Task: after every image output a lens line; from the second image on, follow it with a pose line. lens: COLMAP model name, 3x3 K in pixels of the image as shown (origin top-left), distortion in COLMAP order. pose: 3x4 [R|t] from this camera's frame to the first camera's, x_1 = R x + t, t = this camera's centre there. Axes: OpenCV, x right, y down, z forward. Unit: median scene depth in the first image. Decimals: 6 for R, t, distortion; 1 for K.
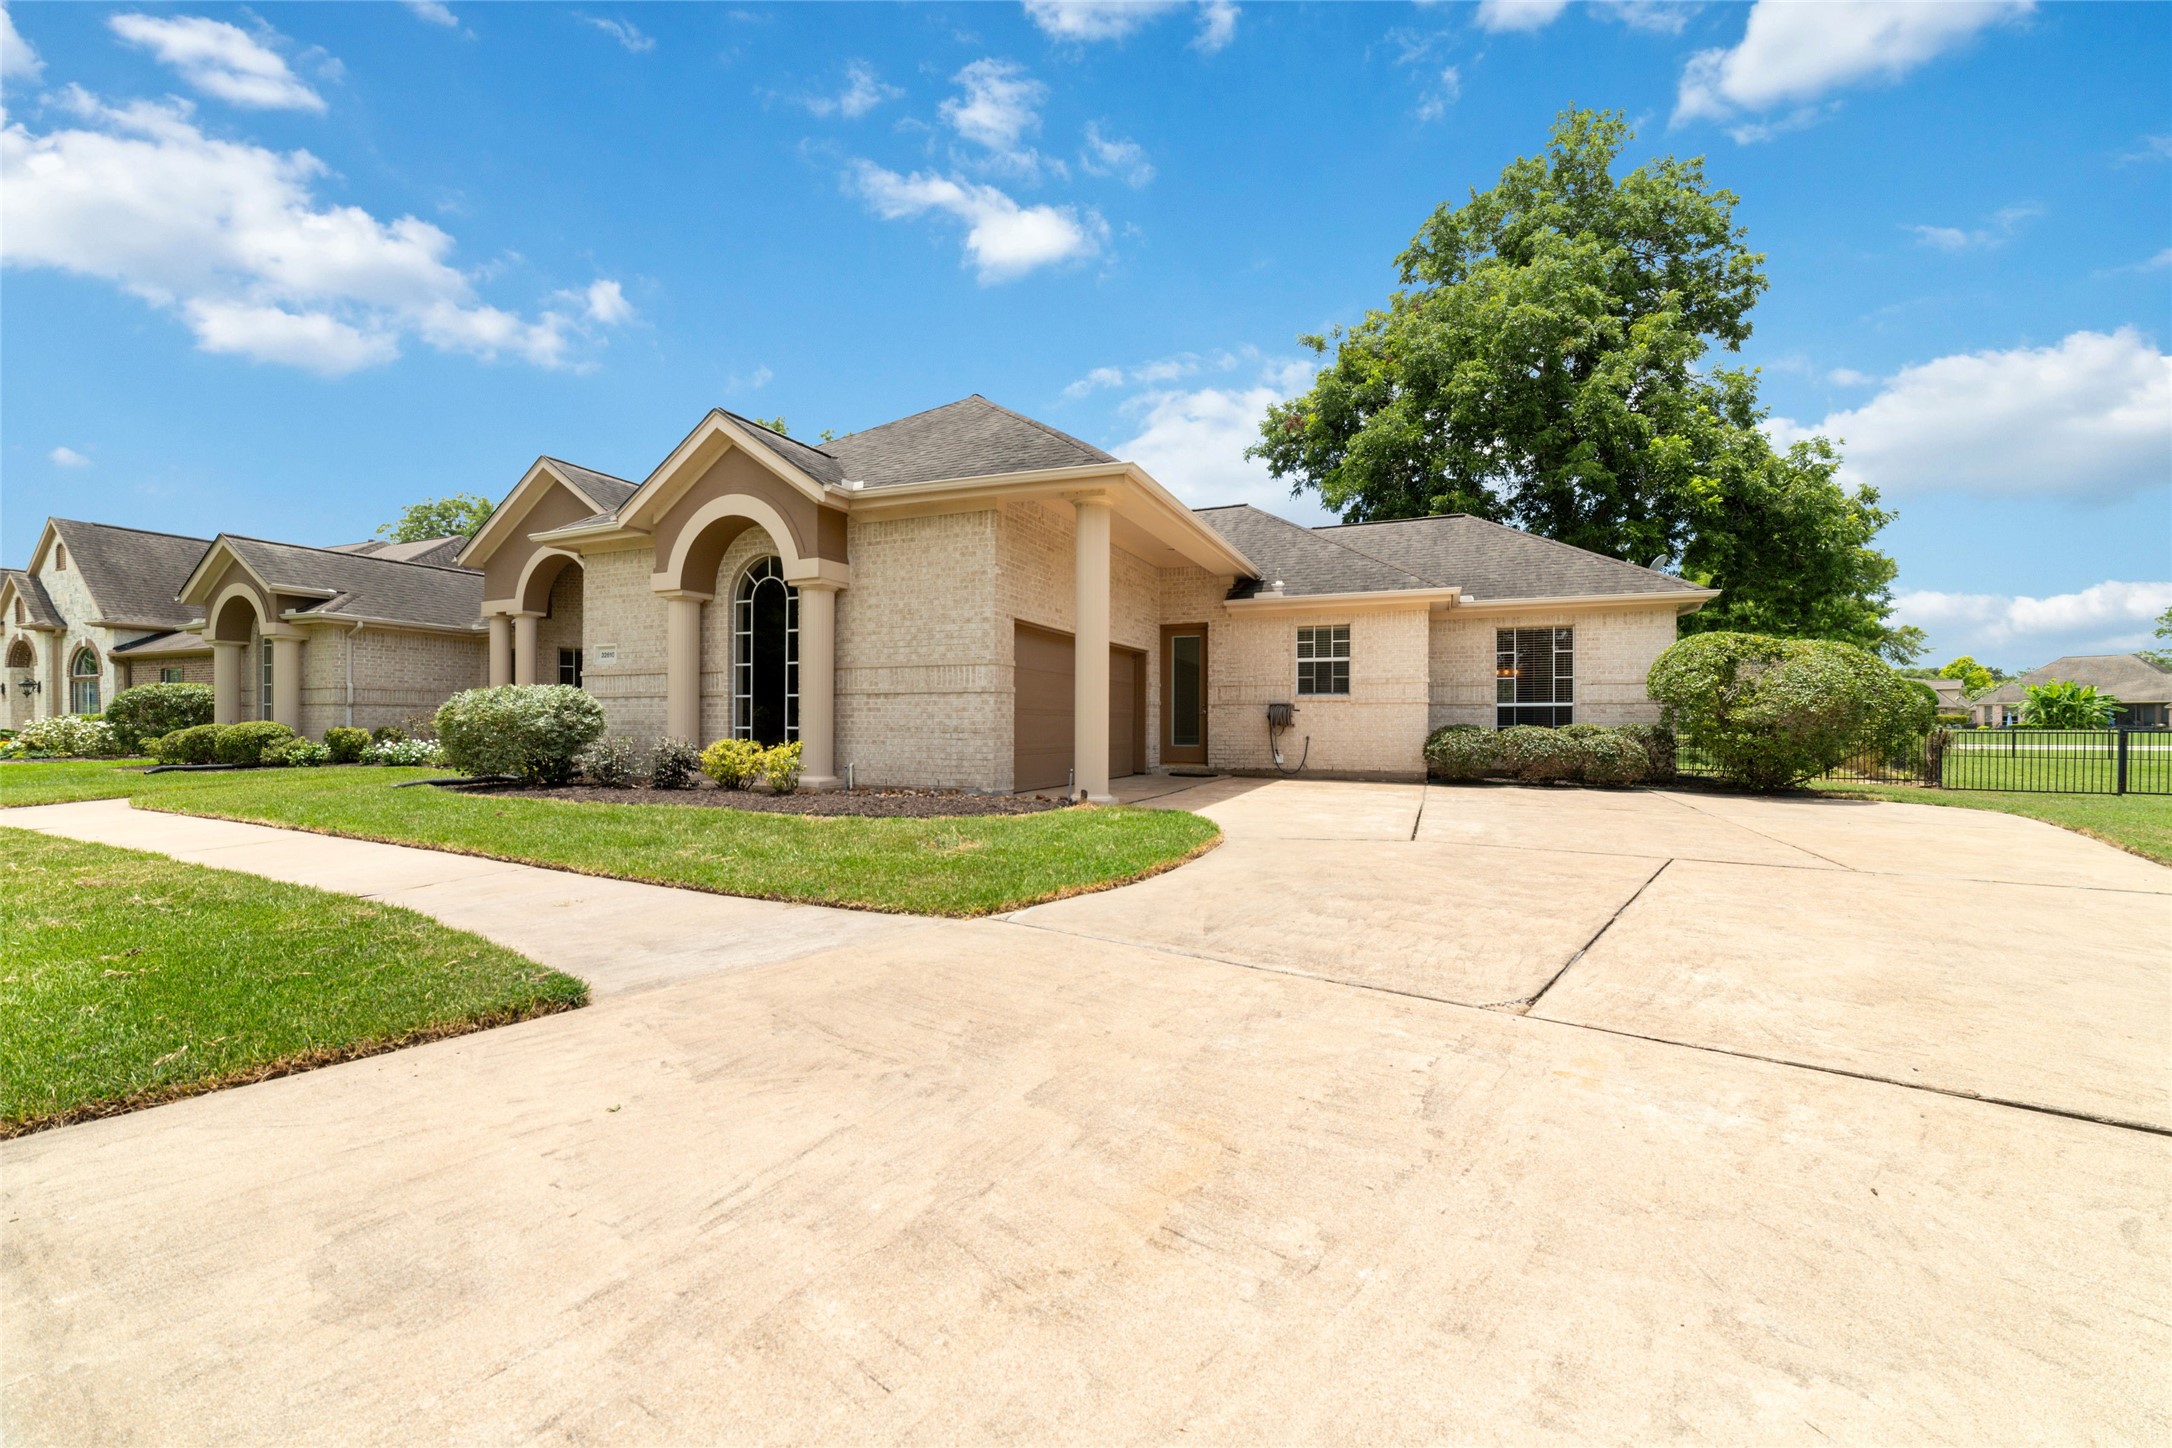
lens RADIAL K [[843.5, 0, 1082.6], [0, 843.5, 724.1], [0, 0, 1]] dist [-0.002624, 0.000017]
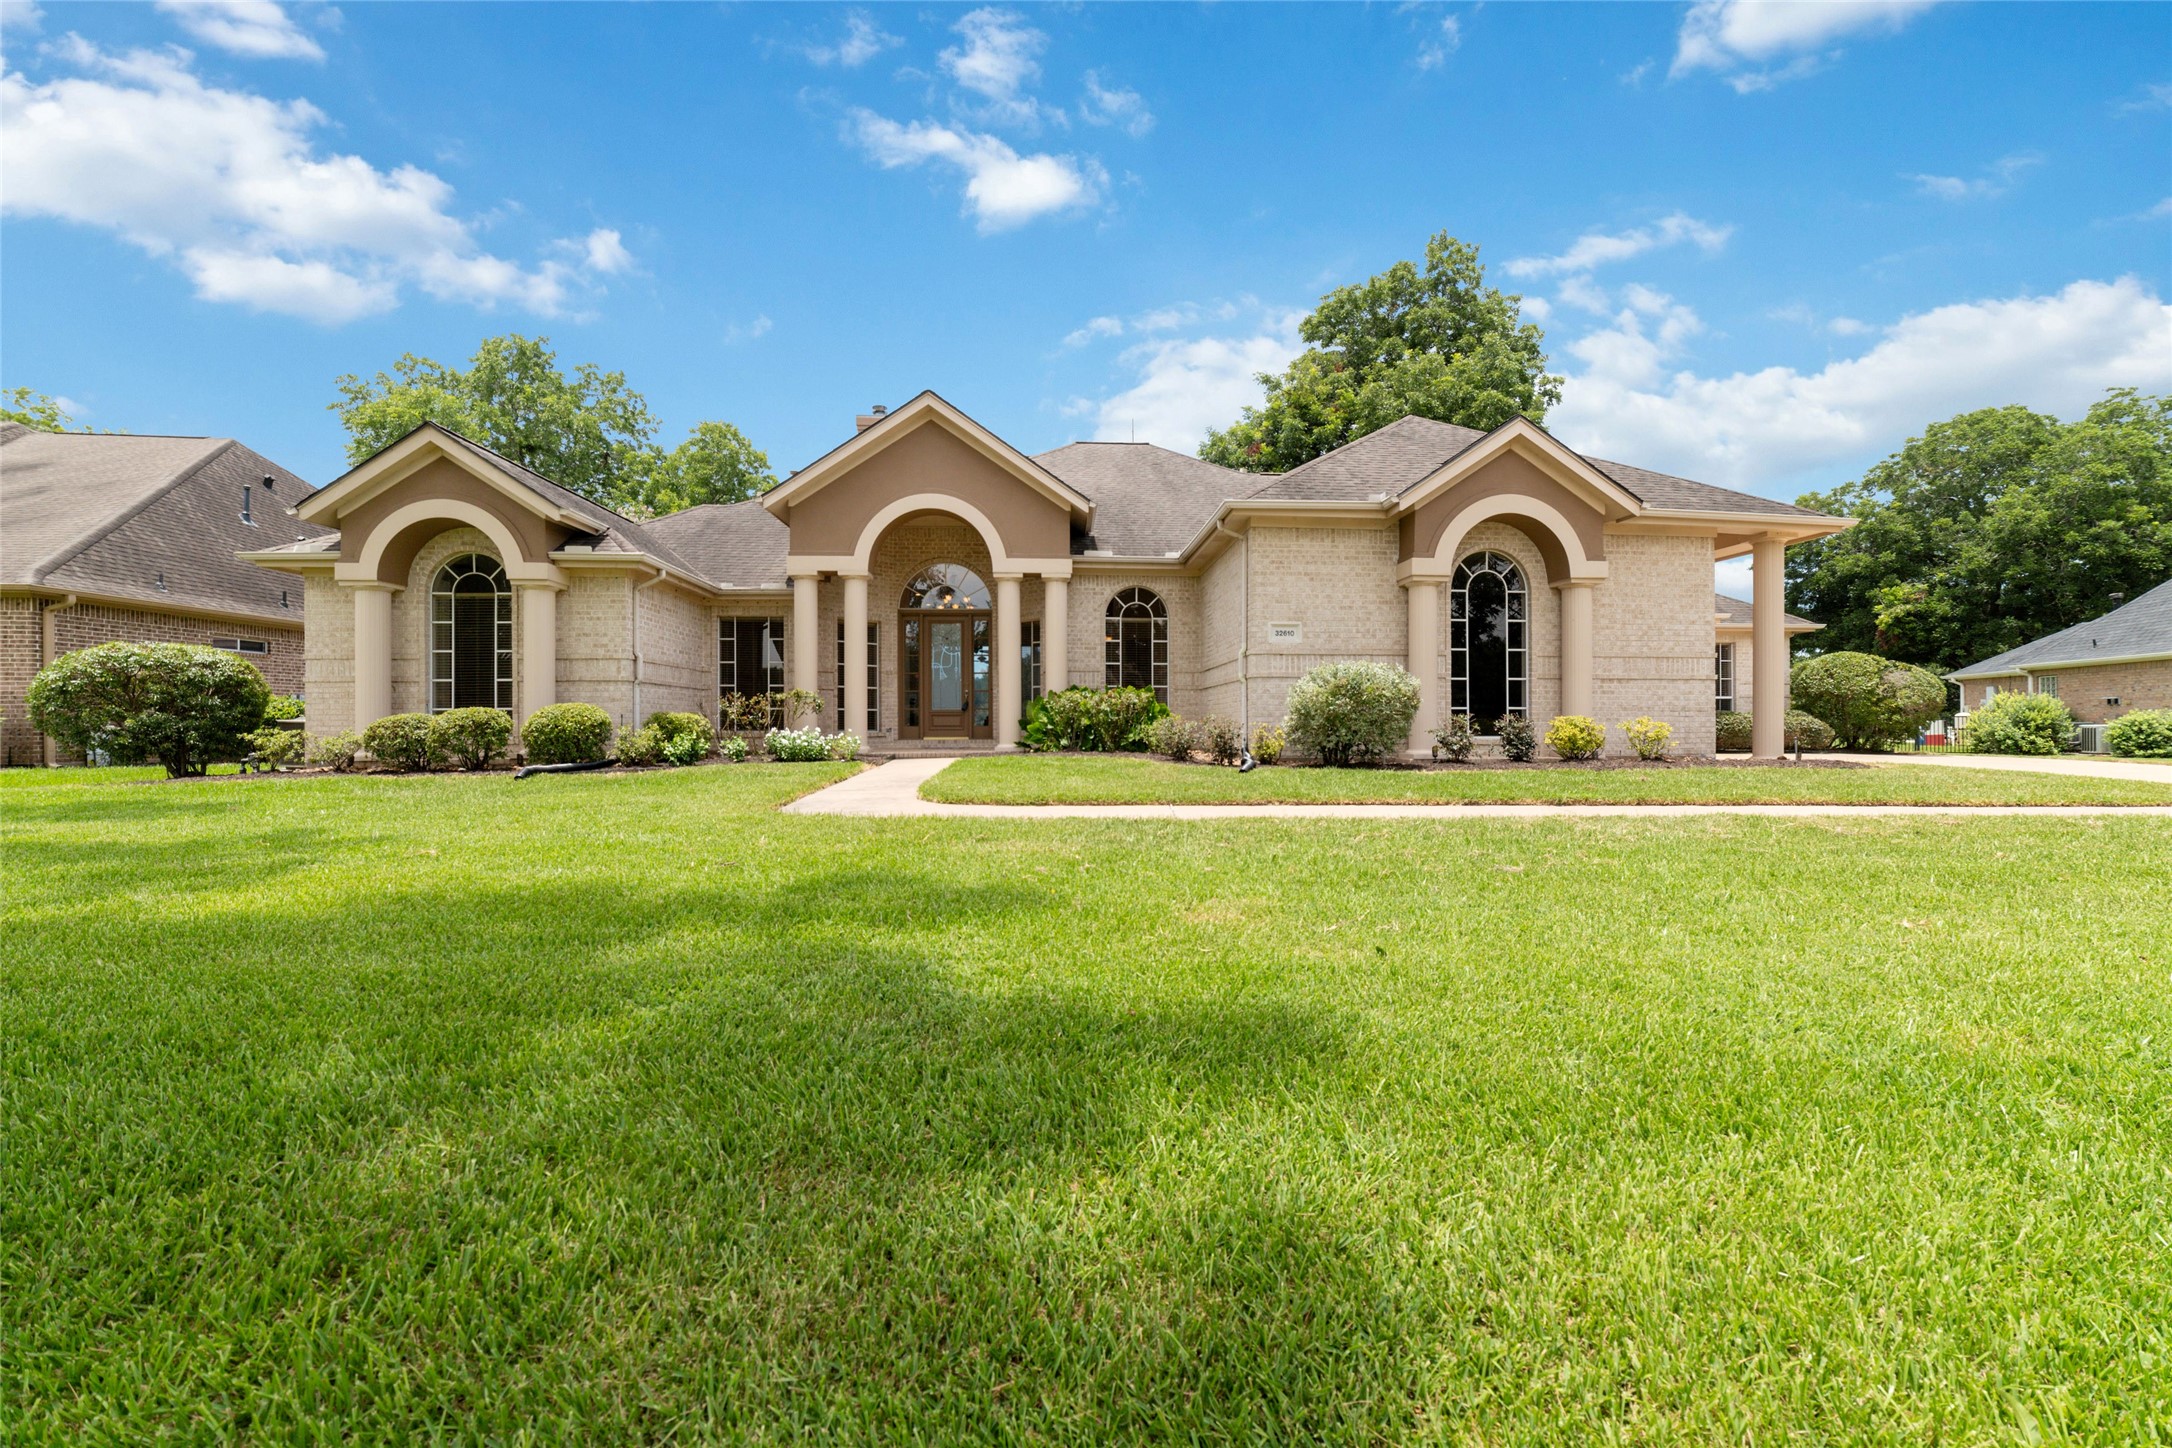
lens RADIAL K [[843.5, 0, 1090.2], [0, 843.5, 726.5], [0, 0, 1]] dist [-0.002624, 0.000017]
pose [[0.882214, -0.007029, 0.470795, -0.937220], [0.004200, 0.999966, 0.007061, 0.012711], [-0.470829, -0.004252, 0.882214, 0.190252]]
